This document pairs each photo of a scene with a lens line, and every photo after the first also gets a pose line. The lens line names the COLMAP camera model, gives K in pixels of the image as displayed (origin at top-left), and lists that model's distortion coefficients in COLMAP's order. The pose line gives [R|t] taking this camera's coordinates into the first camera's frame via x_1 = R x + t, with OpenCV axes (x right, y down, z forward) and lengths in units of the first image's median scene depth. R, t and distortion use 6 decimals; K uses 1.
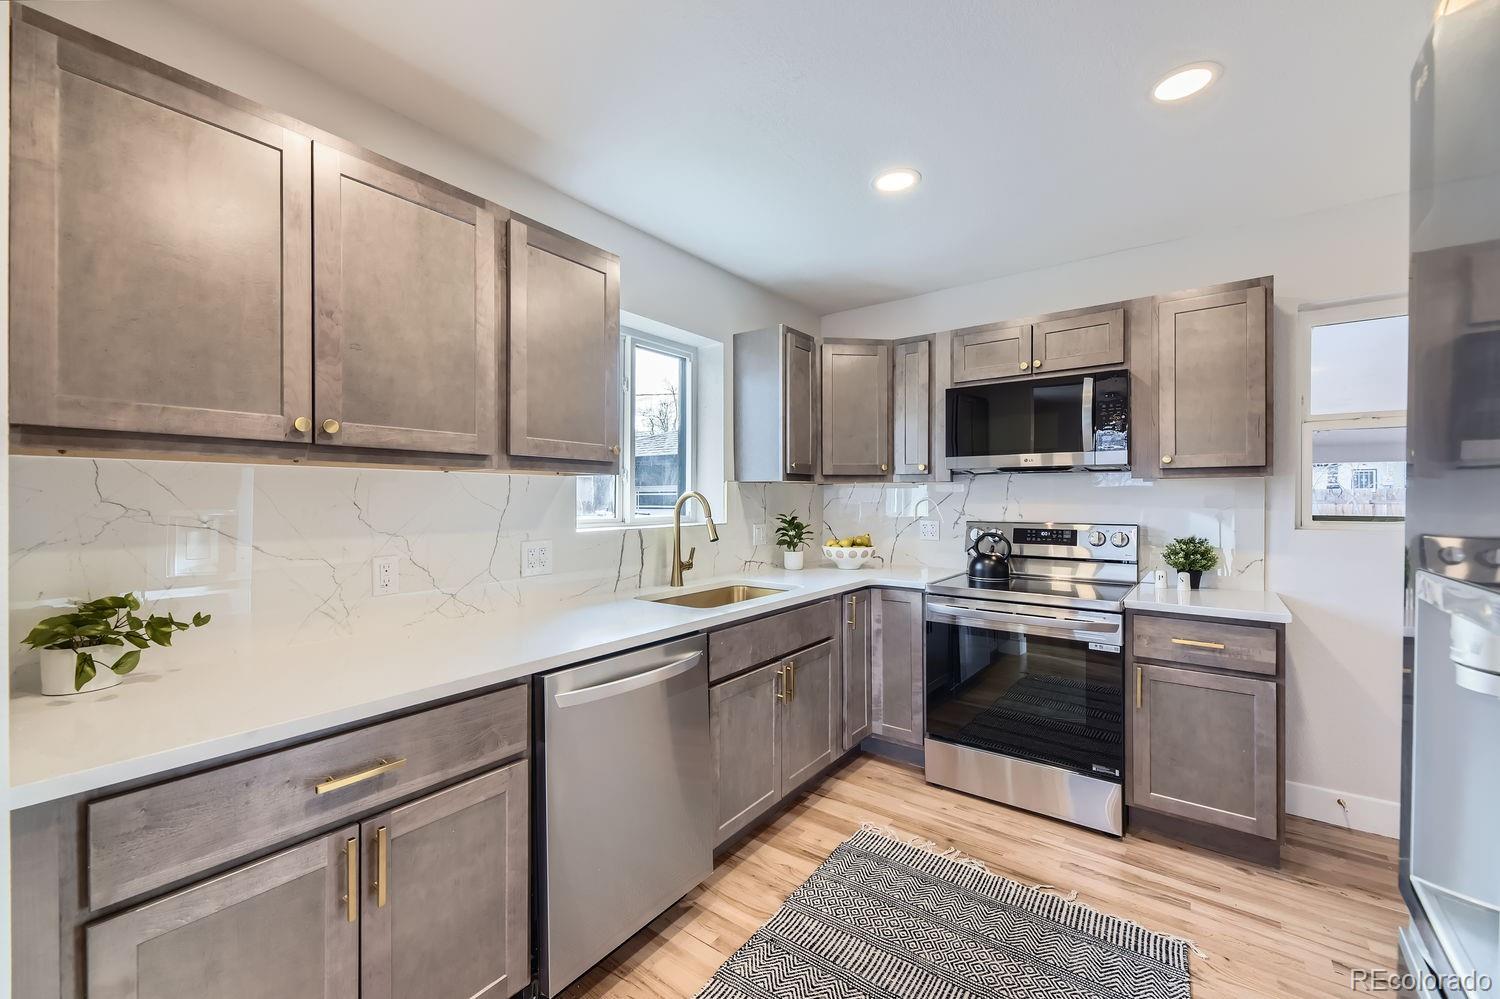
lens RADIAL K [[607.8, 0, 742.8], [0, 607.8, 498.8], [0, 0, 1]] dist [0.010646, -0.001635]
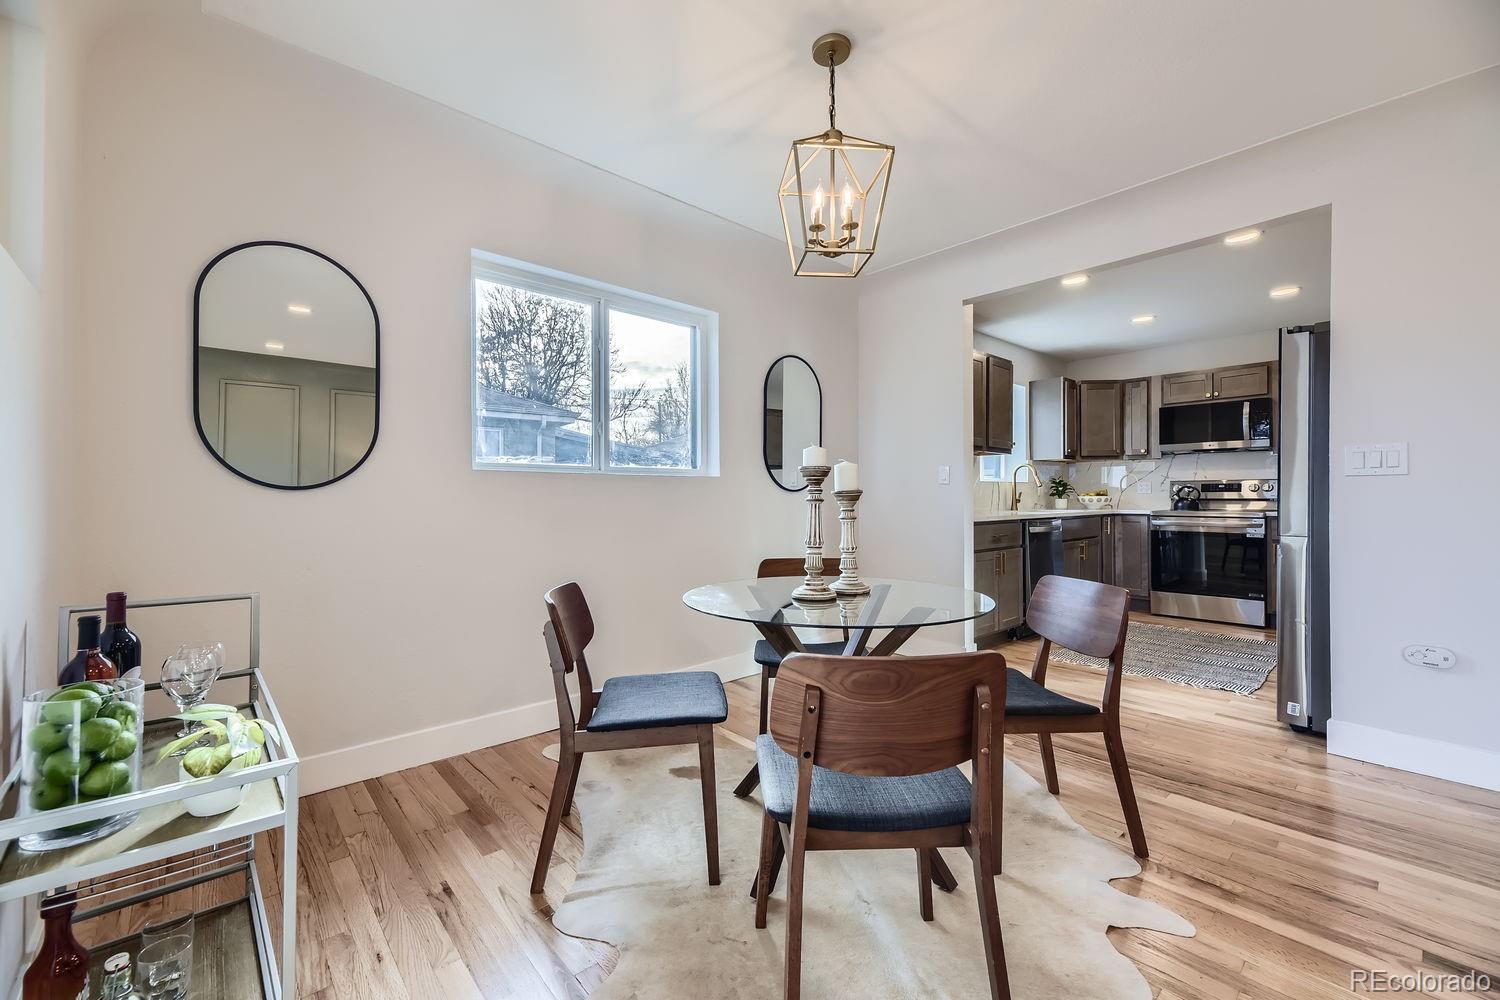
lens RADIAL K [[607.8, 0, 738.3], [0, 607.8, 490.9], [0, 0, 1]] dist [0.010646, -0.001635]
pose [[0.979314, -0.003076, -0.202325, -0.570645], [0.001841, 0.999979, -0.006289, 0.084774], [0.202340, 0.005786, 0.979298, -1.125715]]
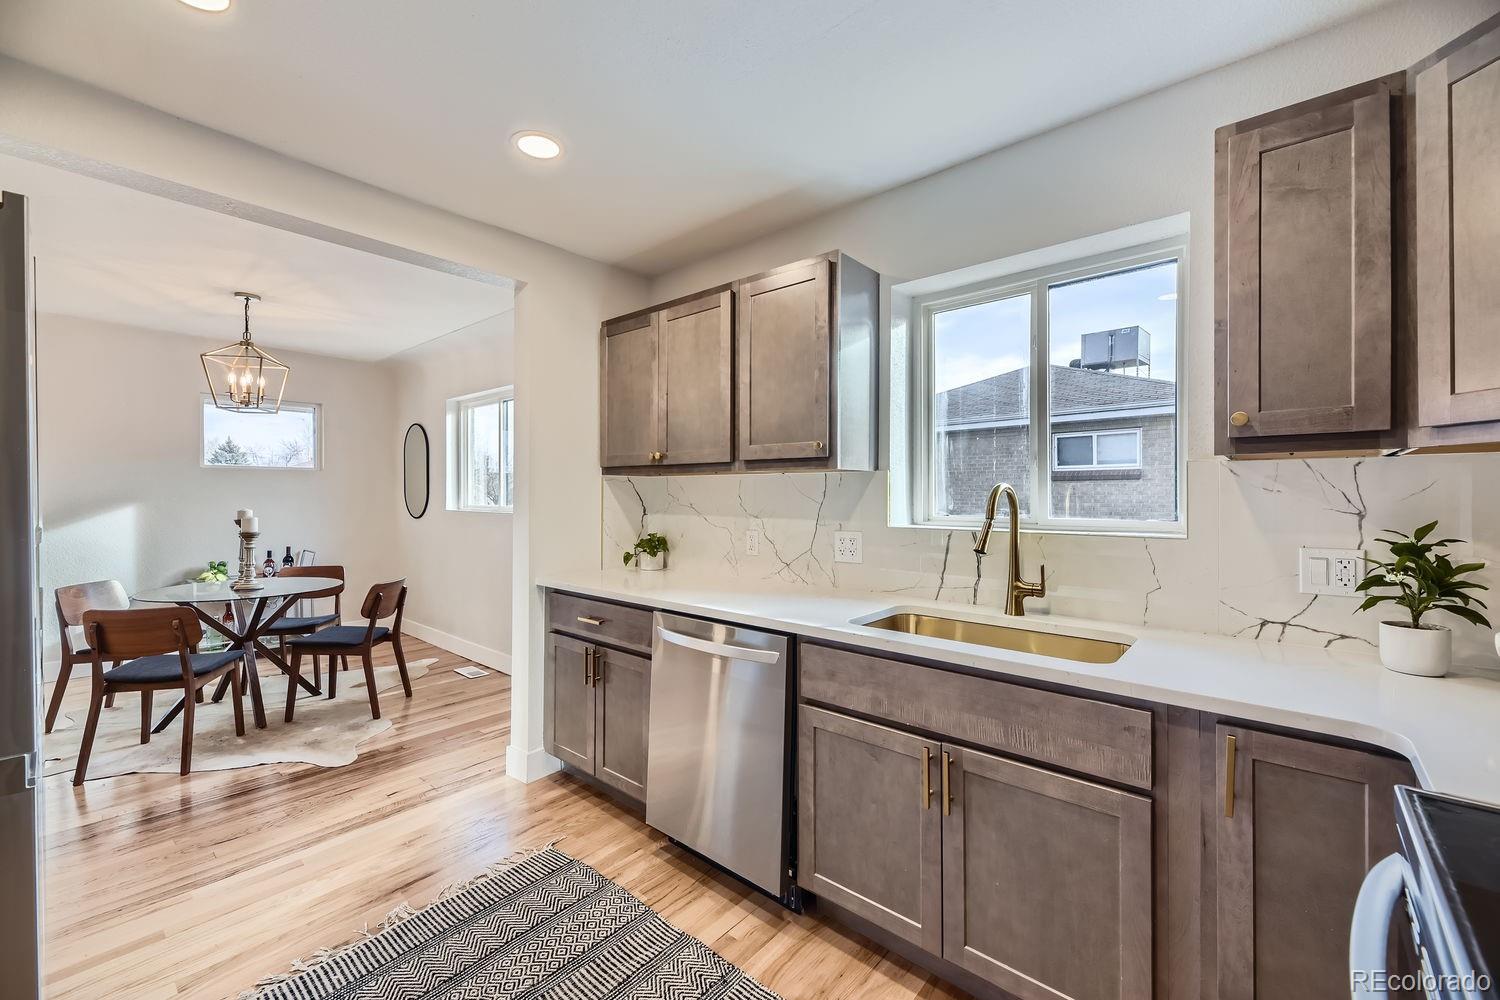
lens RADIAL K [[607.8, 0, 742.9], [0, 607.8, 495.5], [0, 0, 1]] dist [0.010646, -0.001635]
pose [[-0.075212, 0.000908, -0.997167, 0.594664], [-0.003607, 0.999993, 0.001183, 0.002430], [0.997161, 0.003685, -0.075208, 0.686096]]
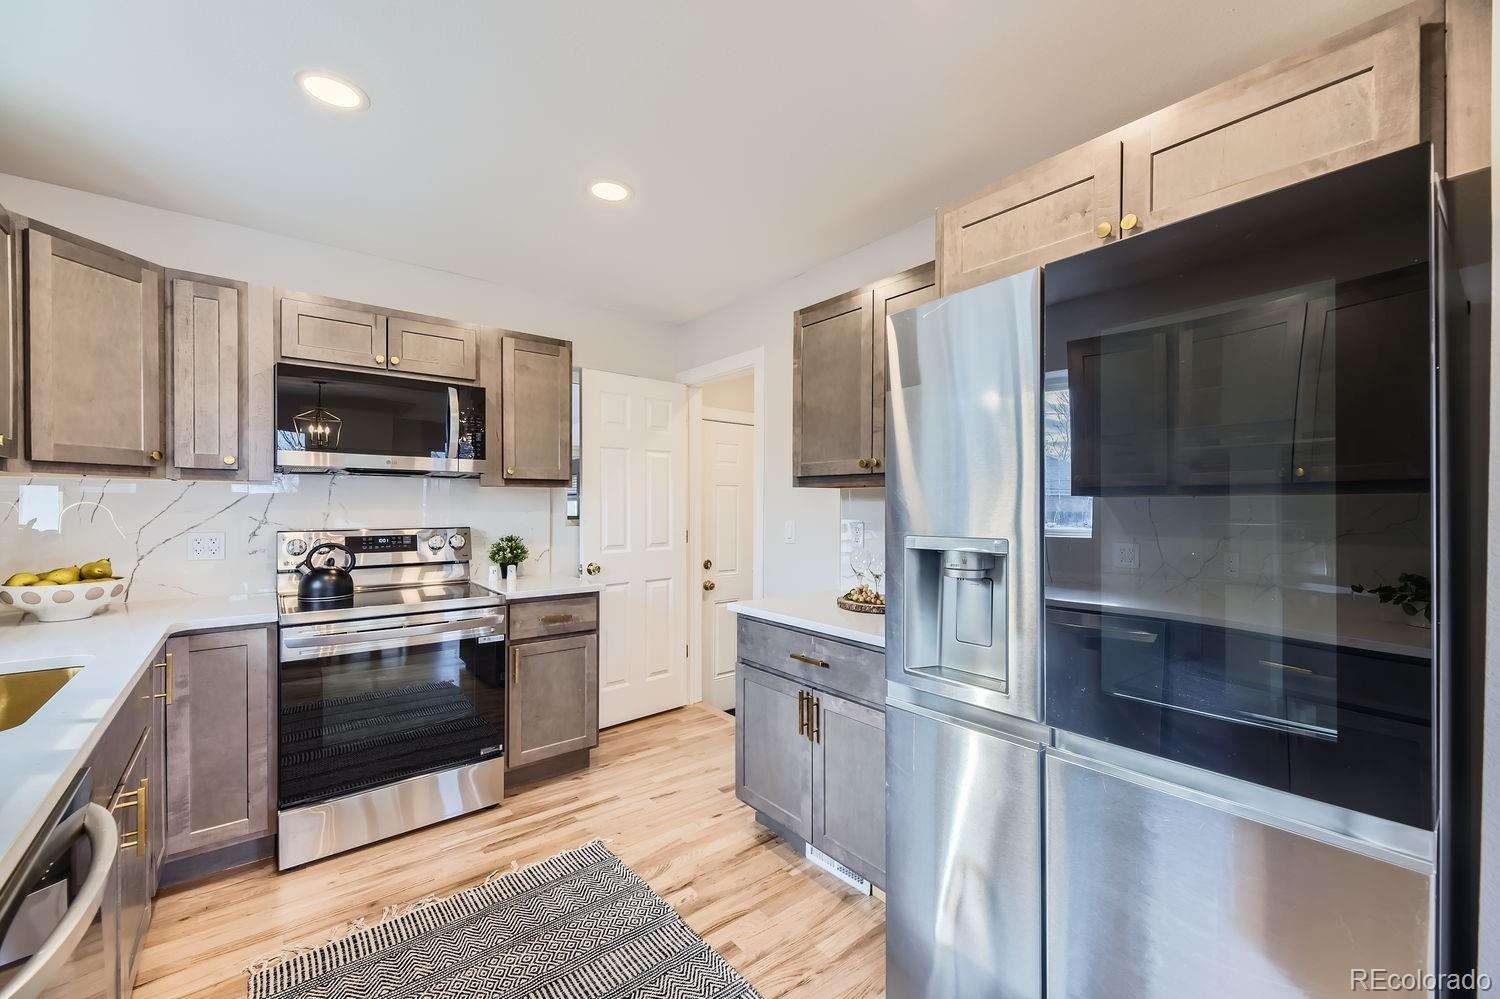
lens RADIAL K [[607.8, 0, 746.8], [0, 607.8, 508.2], [0, 0, 1]] dist [0.010646, -0.001635]
pose [[0.234721, -0.005773, 0.972046, -0.302984], [-0.003382, 0.999971, 0.006756, -0.001003], [-0.972057, -0.004873, 0.234695, 0.243735]]
